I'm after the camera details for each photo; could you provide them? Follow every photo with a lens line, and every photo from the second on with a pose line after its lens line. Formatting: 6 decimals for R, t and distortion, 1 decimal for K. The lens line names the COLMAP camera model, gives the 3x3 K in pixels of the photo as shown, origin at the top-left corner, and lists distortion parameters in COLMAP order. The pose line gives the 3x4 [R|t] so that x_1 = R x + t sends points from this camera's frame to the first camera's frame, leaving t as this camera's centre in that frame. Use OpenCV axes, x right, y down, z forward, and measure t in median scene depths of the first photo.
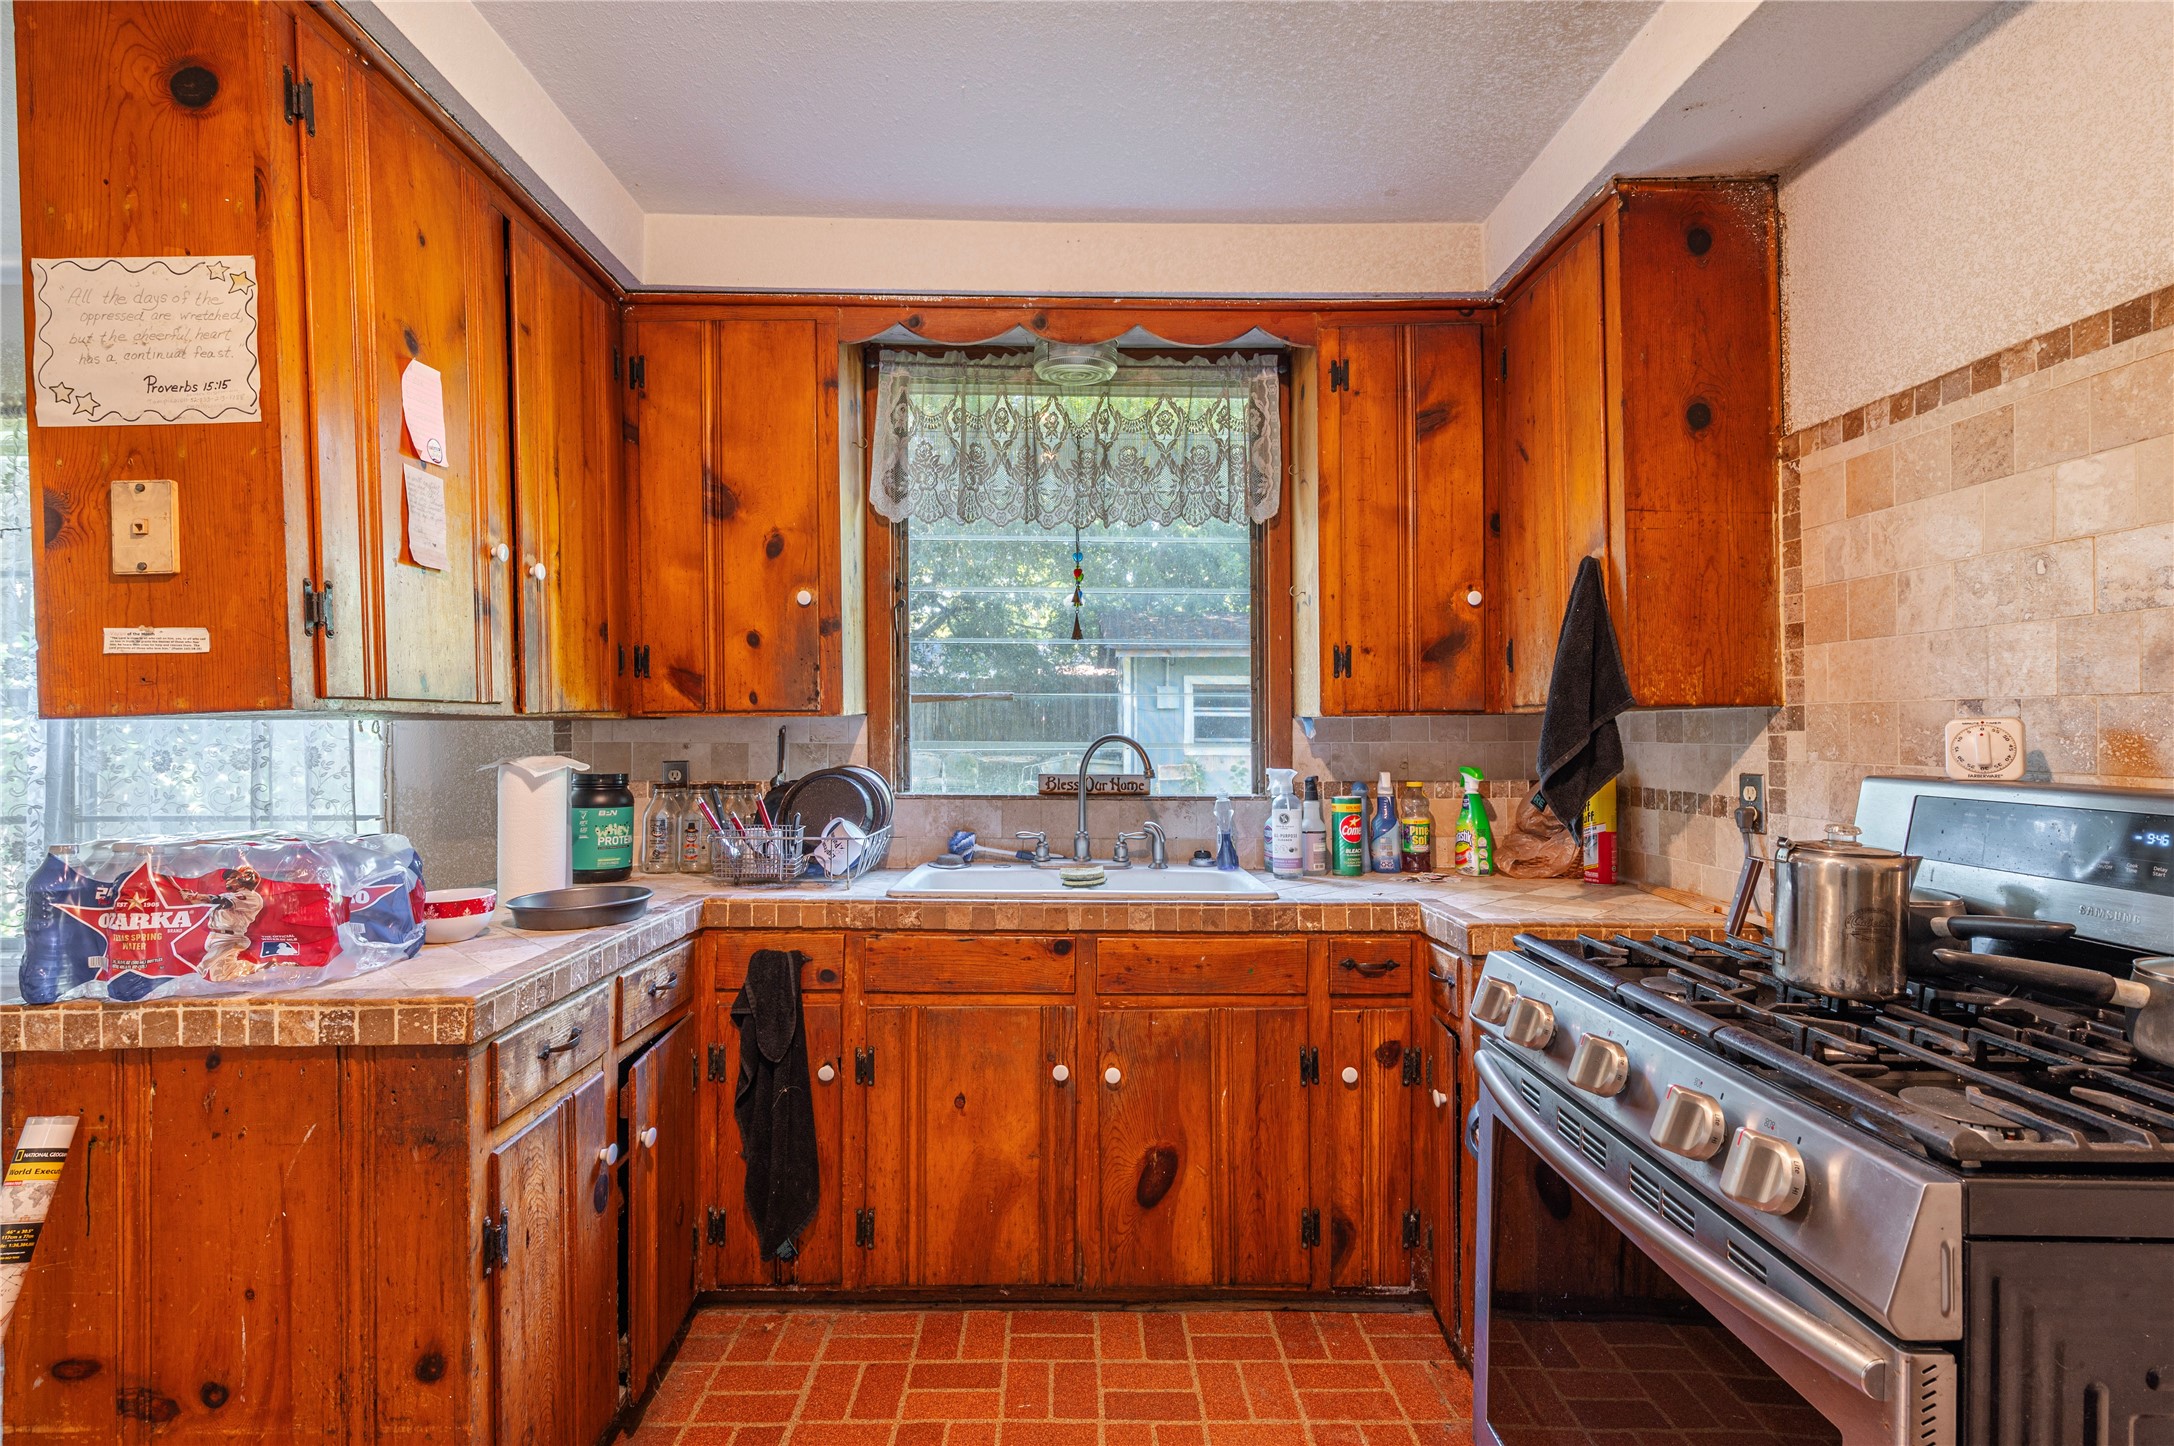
lens RADIAL K [[981.6, 0, 1118.2], [0, 981.6, 708.7], [0, 0, 1]] dist [0.000939, -0.001230]
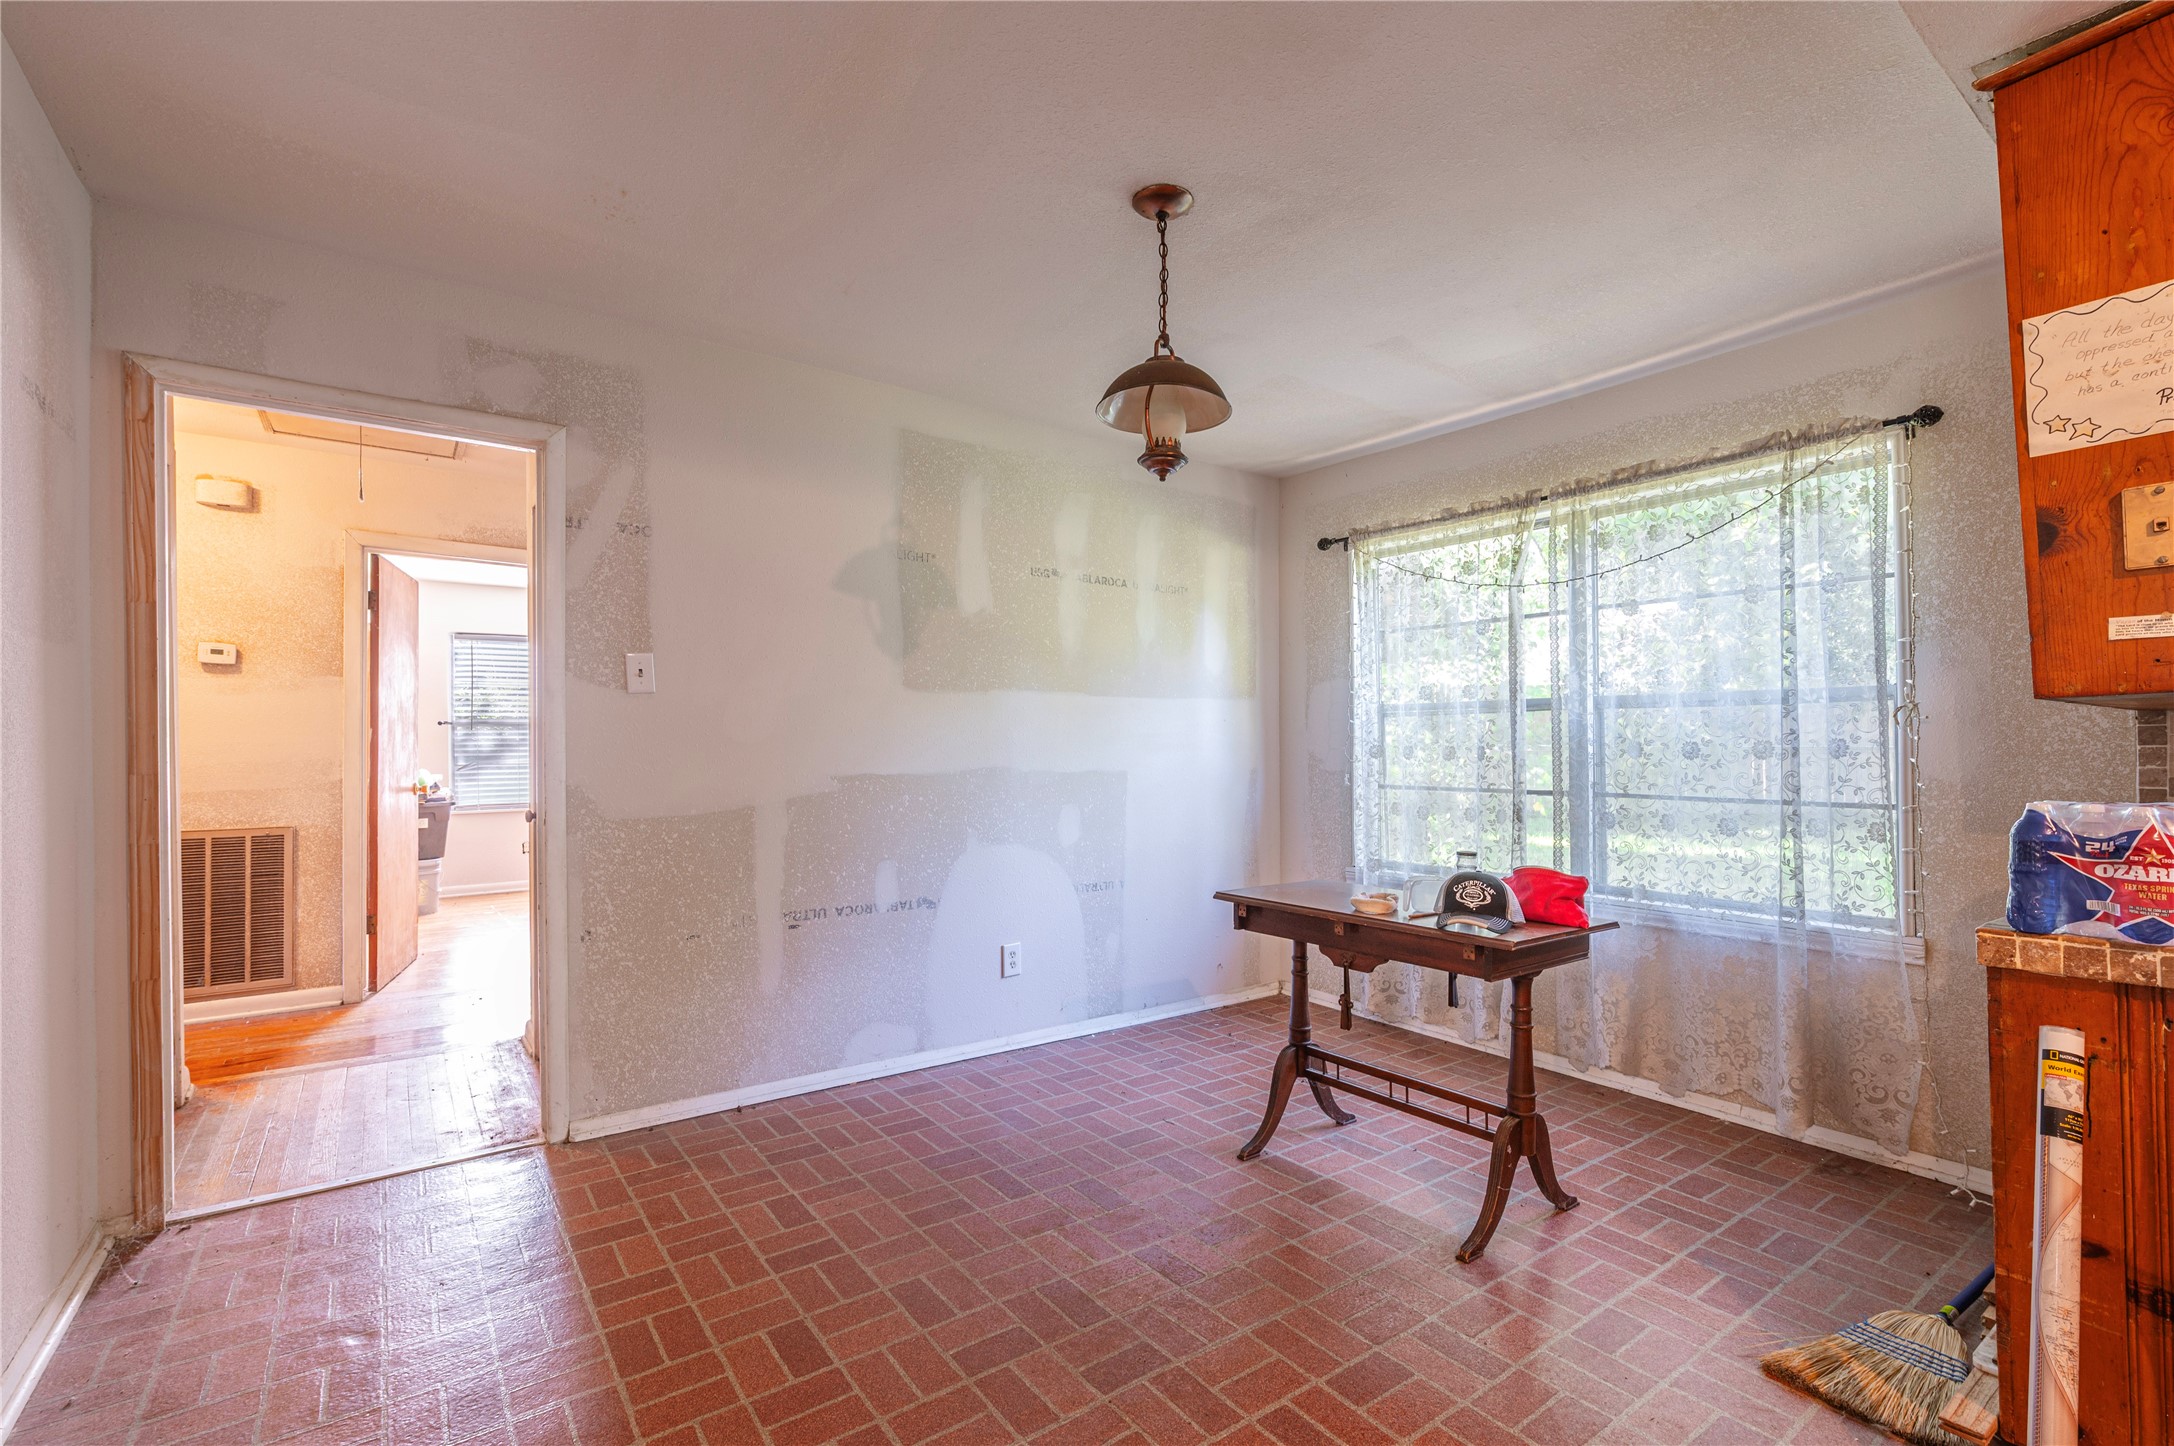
lens RADIAL K [[972.6, 0, 1102.3], [0, 972.6, 732.9], [0, 0, 1]] dist [-0.003584, 0.000954]
pose [[0.573262, -0.003272, -0.819366, -0.772975], [0.011782, 0.999922, 0.004251, 0.034282], [0.819288, -0.012091, 0.573255, -0.627834]]
